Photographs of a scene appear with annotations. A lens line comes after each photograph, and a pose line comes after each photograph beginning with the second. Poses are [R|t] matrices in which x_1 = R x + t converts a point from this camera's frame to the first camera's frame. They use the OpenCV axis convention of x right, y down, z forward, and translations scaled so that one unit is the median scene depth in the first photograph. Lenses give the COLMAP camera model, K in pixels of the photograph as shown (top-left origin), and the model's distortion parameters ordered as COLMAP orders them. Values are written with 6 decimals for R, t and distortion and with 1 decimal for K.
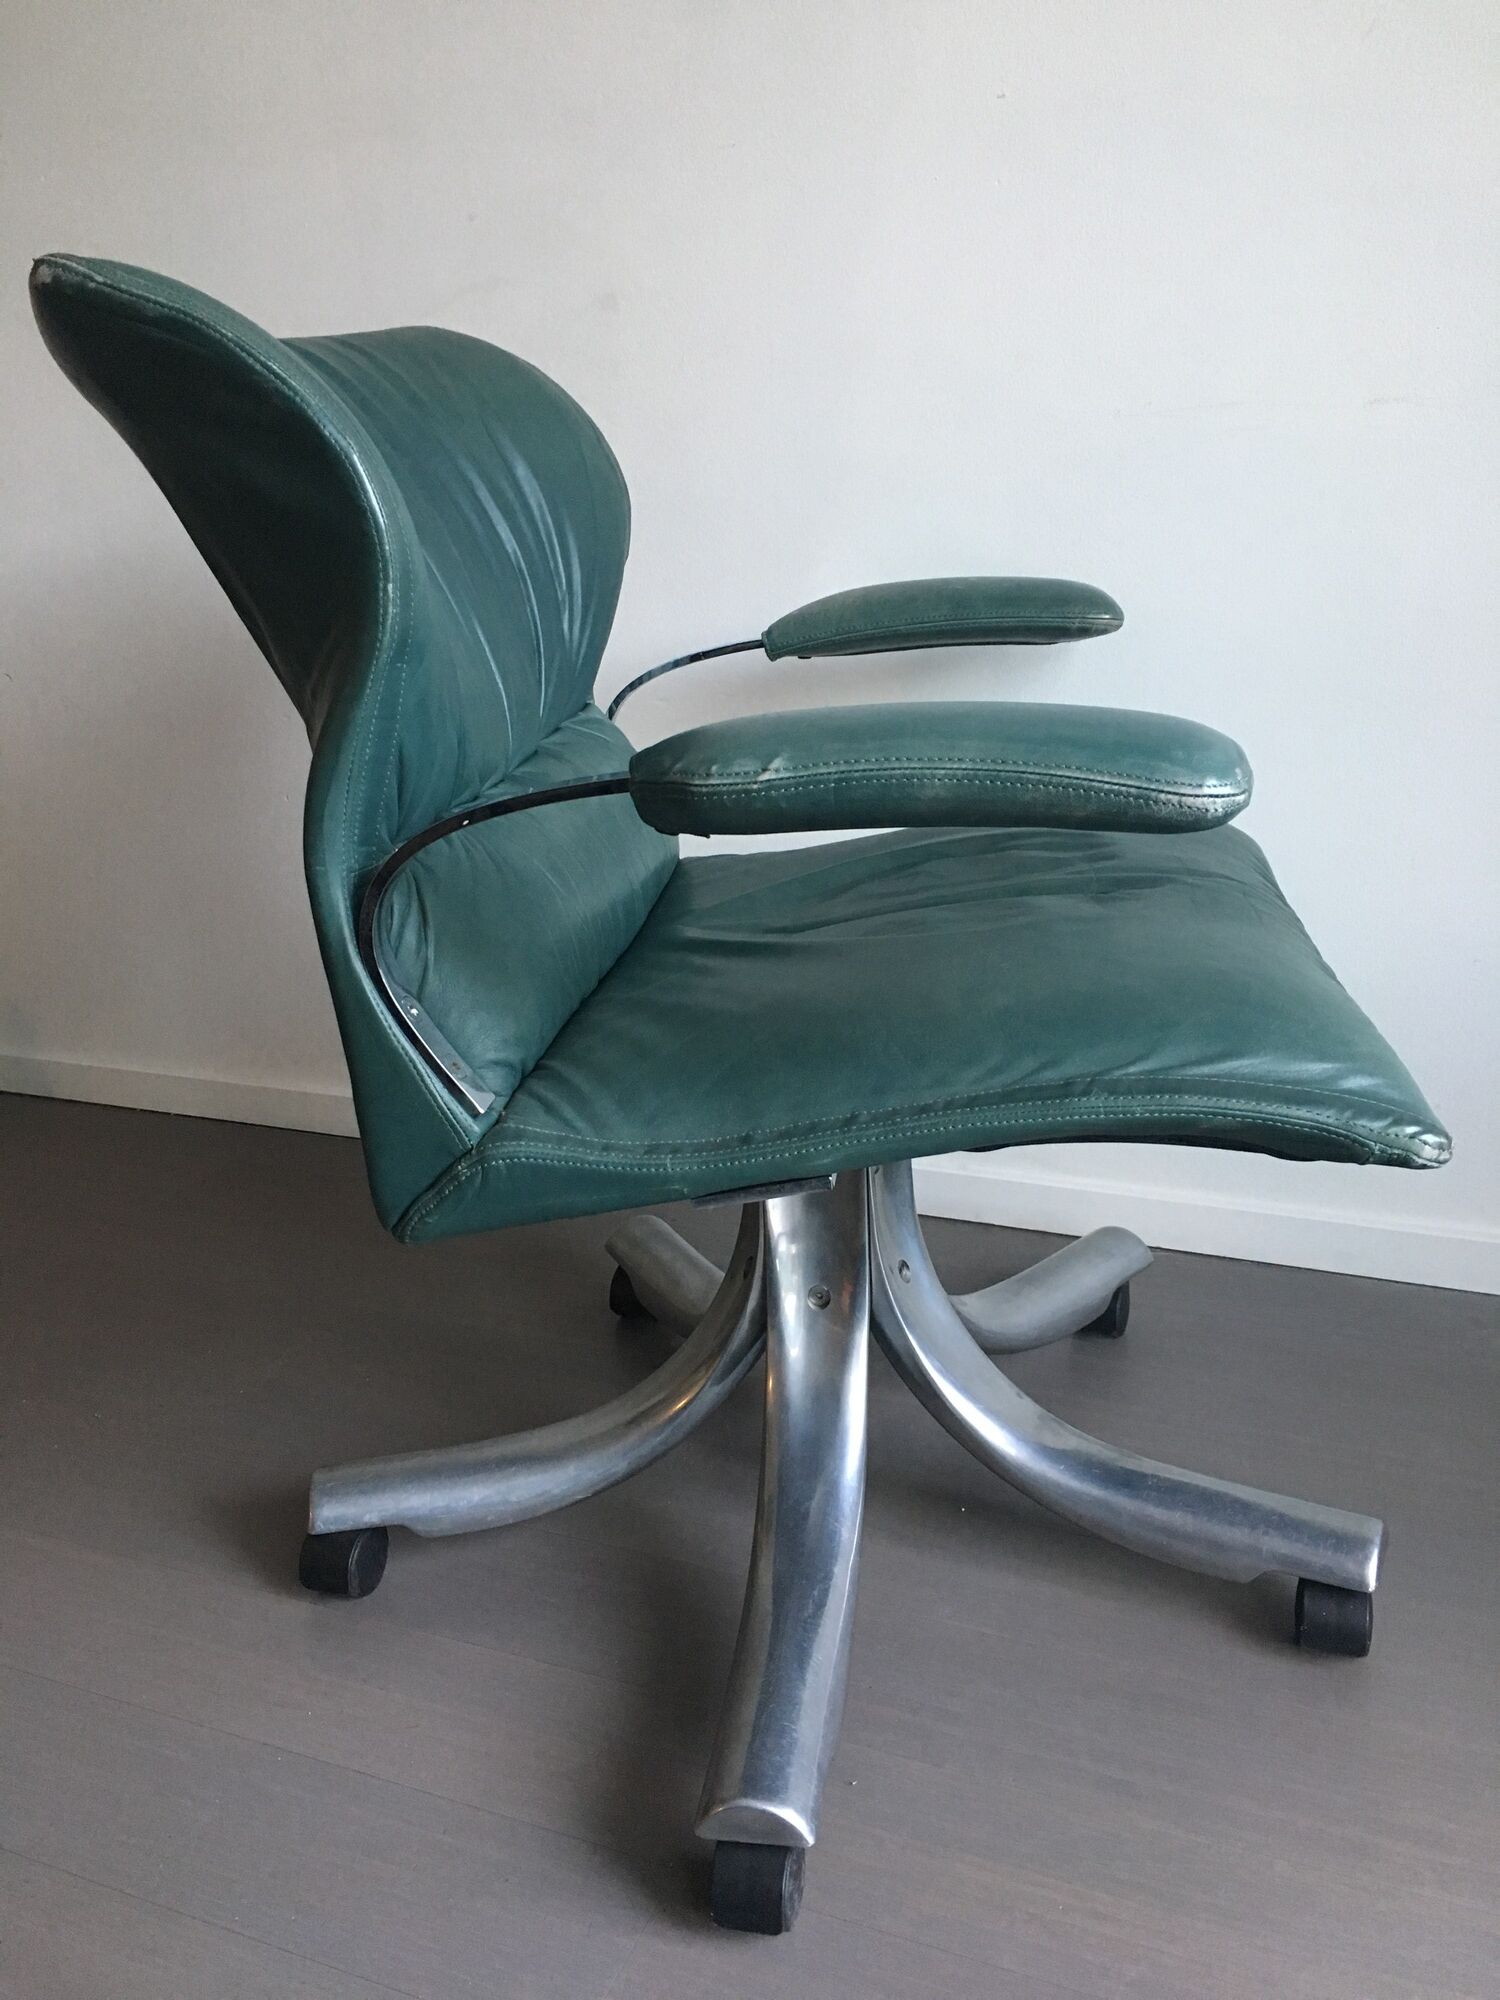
lens RADIAL K [[1683.3, 0, 735.6], [0, 1683.3, 993.2], [0, 0, 1]] dist [0.026012, -0.078987]
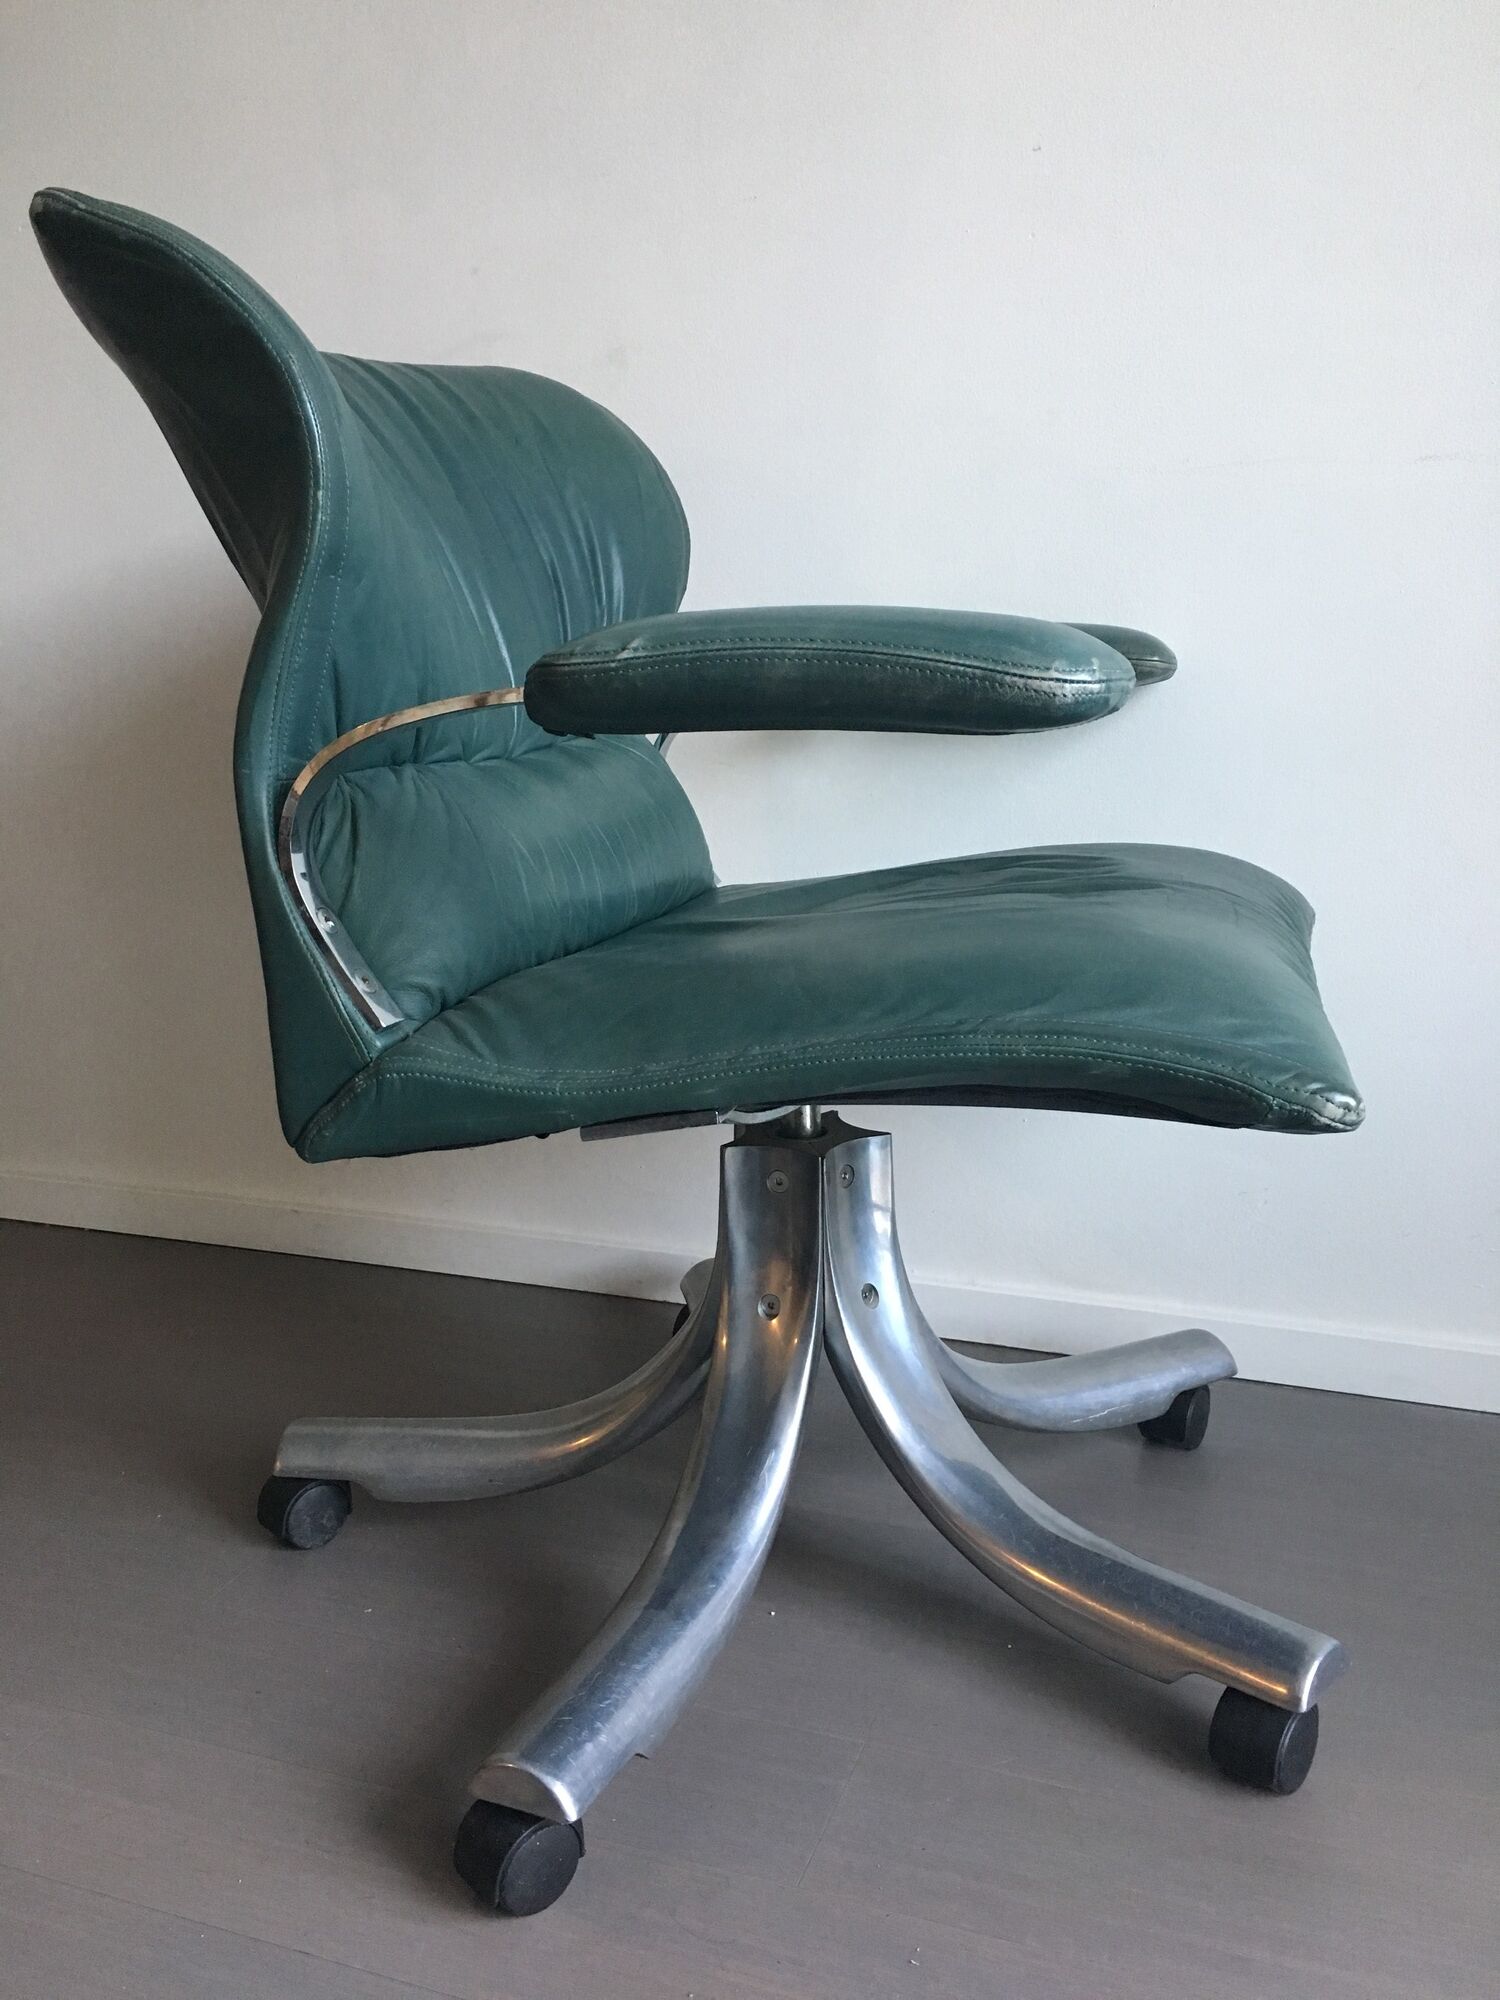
lens RADIAL K [[1683.3, 0, 759.4], [0, 1683.3, 996.1], [0, 0, 1]] dist [0.026012, -0.078987]
pose [[0.989861, 0.062619, -0.127489, 0.212294], [-0.076792, 0.991019, -0.109473, 0.156804], [0.119489, 0.118153, 0.985780, 0.040279]]
